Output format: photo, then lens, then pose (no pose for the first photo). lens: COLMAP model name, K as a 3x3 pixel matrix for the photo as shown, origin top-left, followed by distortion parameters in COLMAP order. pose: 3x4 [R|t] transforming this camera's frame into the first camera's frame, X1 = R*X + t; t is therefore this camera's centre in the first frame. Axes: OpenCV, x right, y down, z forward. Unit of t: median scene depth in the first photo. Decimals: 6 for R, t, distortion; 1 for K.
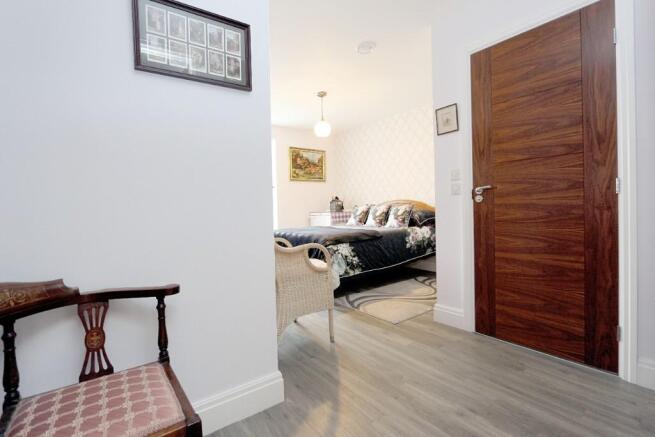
lens RADIAL K [[303.4, 0, 329.3], [0, 303.4, 218.4], [0, 0, 1]] dist [-0.019520, 0.002563]
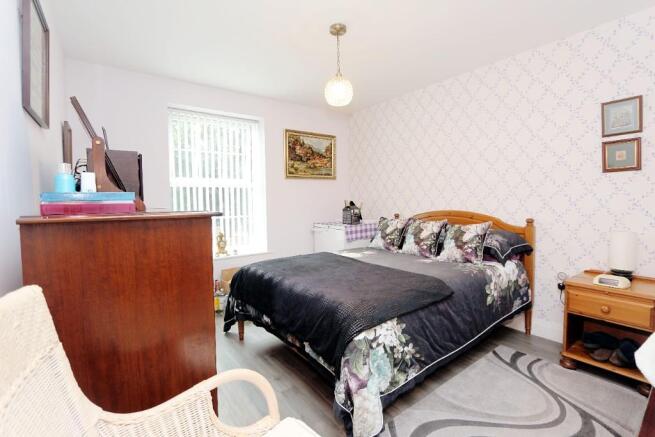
lens RADIAL K [[303.4, 0, 326.3], [0, 303.4, 217.0], [0, 0, 1]] dist [-0.019520, 0.002563]
pose [[0.999850, 0.009835, -0.014233, -0.032852], [-0.009521, 0.999713, 0.021983, -0.068137], [0.014445, -0.021844, 0.999657, 0.400691]]
